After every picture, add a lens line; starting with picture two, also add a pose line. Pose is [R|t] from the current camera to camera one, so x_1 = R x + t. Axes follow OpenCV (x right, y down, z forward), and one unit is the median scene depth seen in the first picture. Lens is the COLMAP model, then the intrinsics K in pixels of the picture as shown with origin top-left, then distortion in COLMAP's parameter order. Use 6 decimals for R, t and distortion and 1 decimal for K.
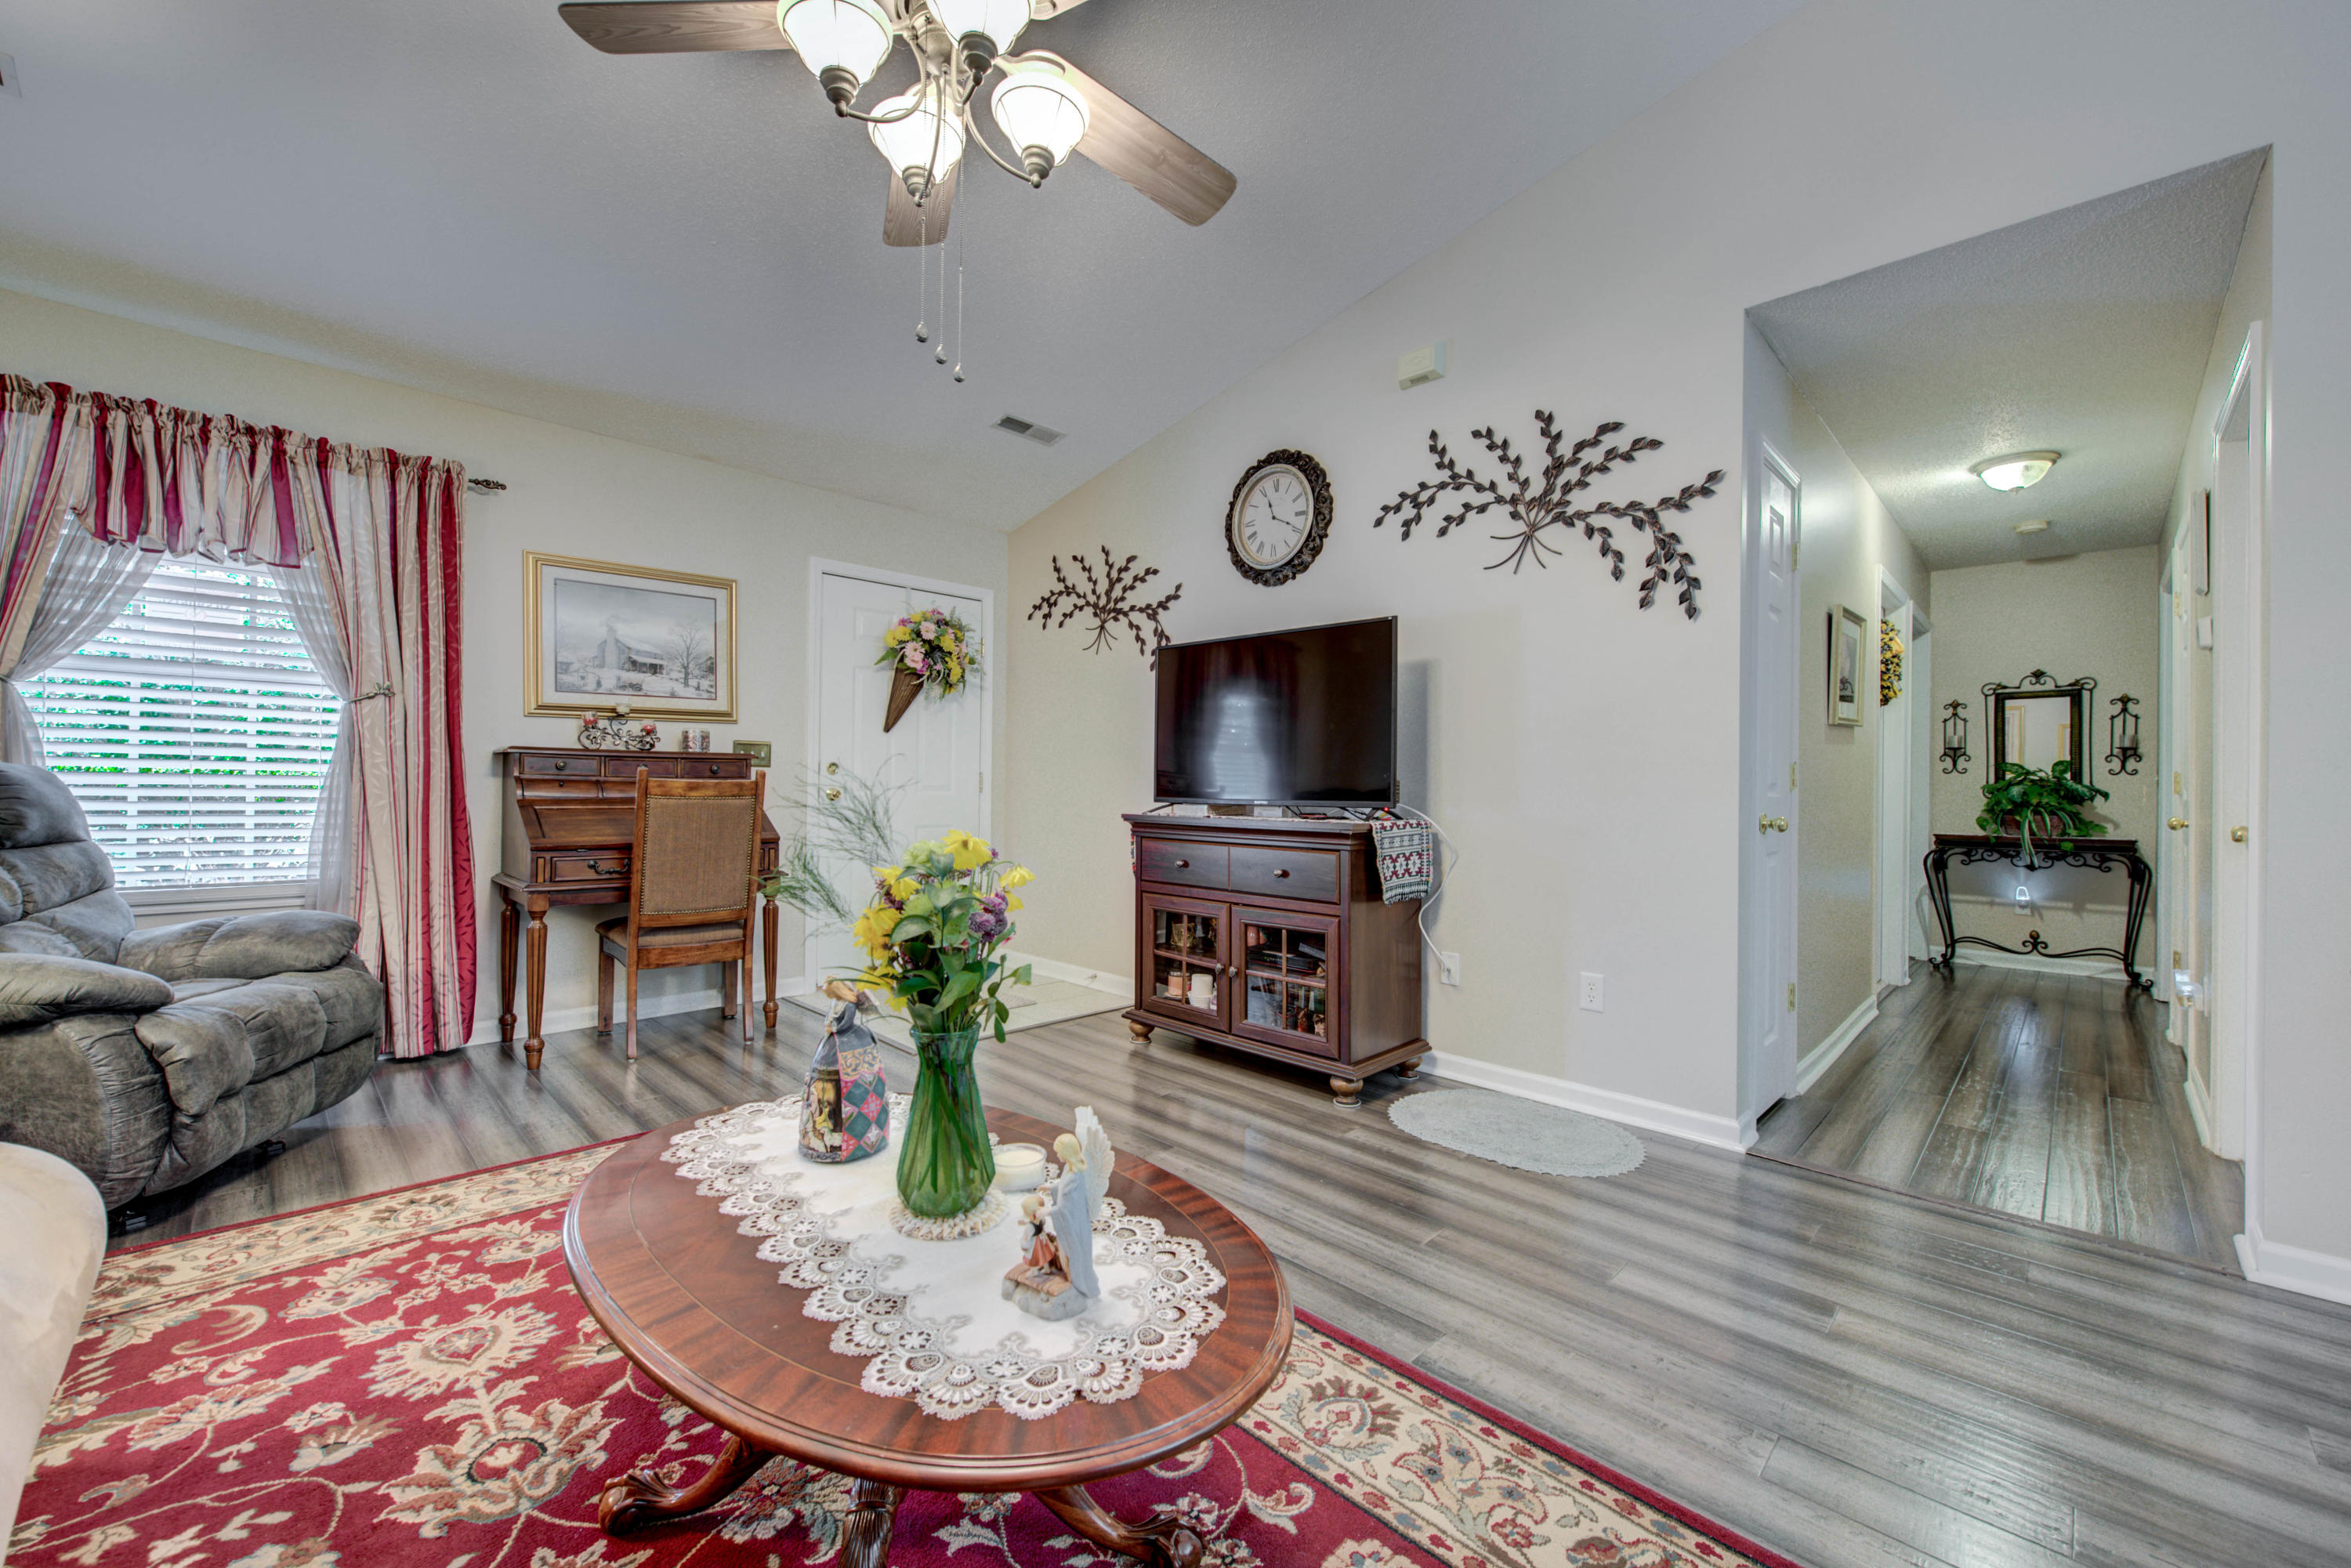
lens RADIAL K [[917.4, 0, 1189.2], [0, 917.4, 774.5], [0, 0, 1]] dist [-0.001361, -0.000340]
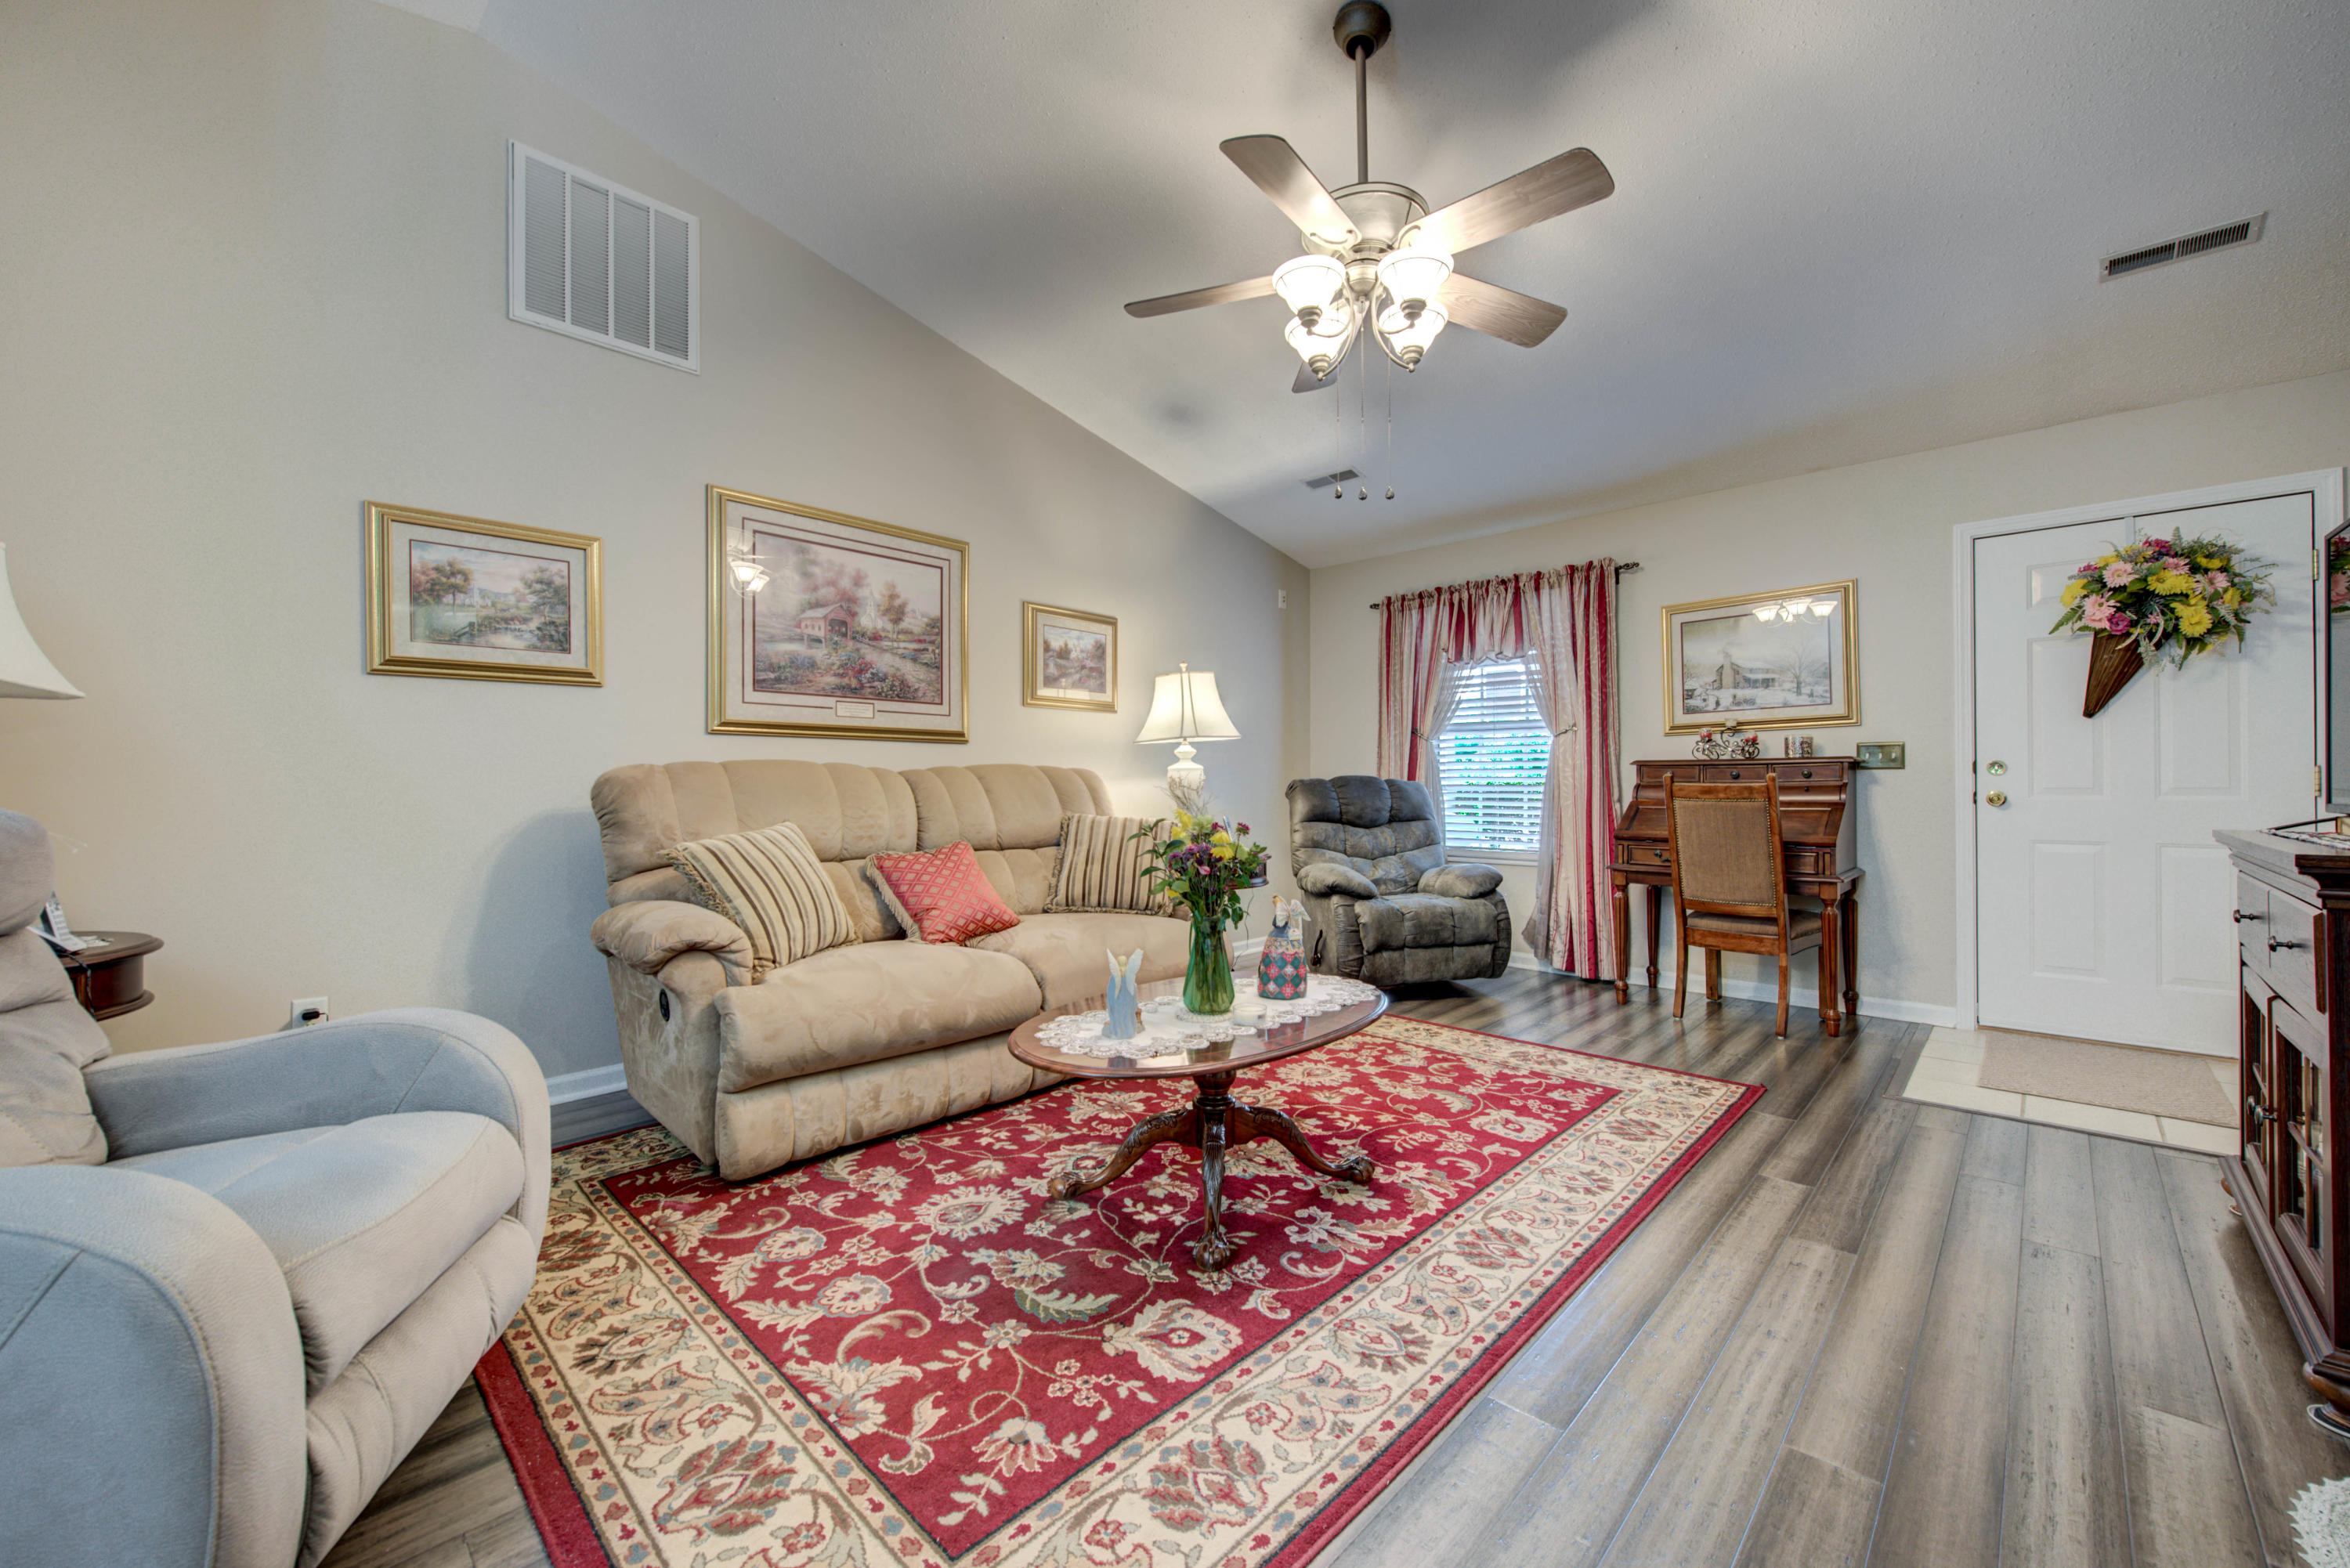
lens RADIAL K [[917.0, 0, 1185.5], [0, 917.0, 775.8], [0, 0, 1]] dist [-0.001361, -0.000340]
pose [[0.021812, -0.022090, -0.999518, 0.567805], [0.015774, 0.999639, -0.021748, 0.009623], [0.999638, -0.015292, 0.022152, 0.324531]]
